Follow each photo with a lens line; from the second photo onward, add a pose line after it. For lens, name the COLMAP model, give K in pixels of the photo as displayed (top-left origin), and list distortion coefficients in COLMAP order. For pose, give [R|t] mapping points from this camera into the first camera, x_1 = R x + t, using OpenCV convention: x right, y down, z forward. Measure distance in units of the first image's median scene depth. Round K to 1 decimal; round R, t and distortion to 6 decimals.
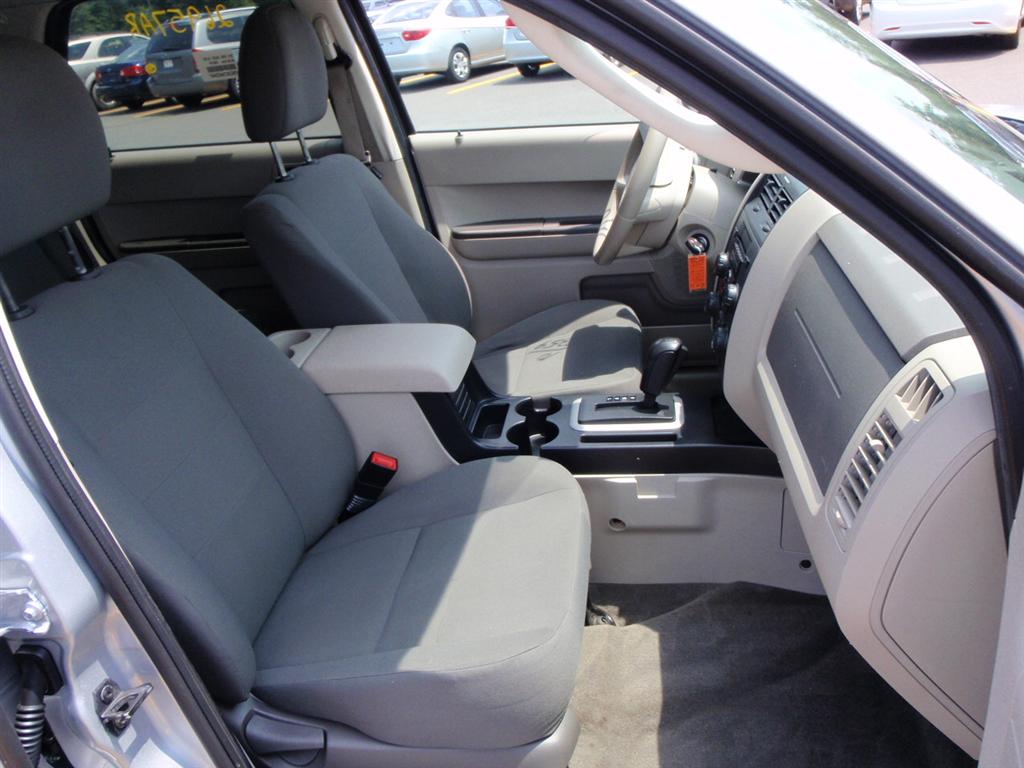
lens RADIAL K [[854.9, 0, 512.0], [0, 854.9, 384.0], [0, 0, 1]] dist [-0.049325, 0.006751]
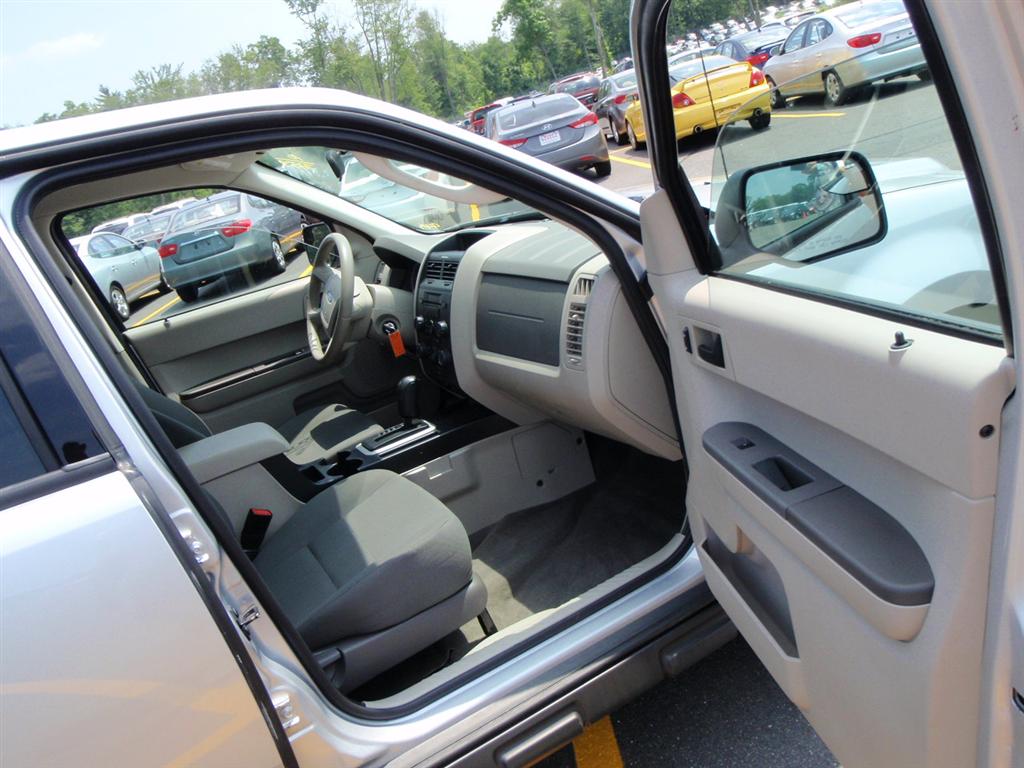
lens RADIAL K [[854.9, 0, 512.0], [0, 854.9, 384.0], [0, 0, 1]] dist [-0.049325, 0.006751]
pose [[0.811452, -0.274949, 0.515702, -0.458524], [0.396372, 0.907365, -0.139922, 0.248597], [-0.429458, 0.317950, 0.845265, -0.371186]]
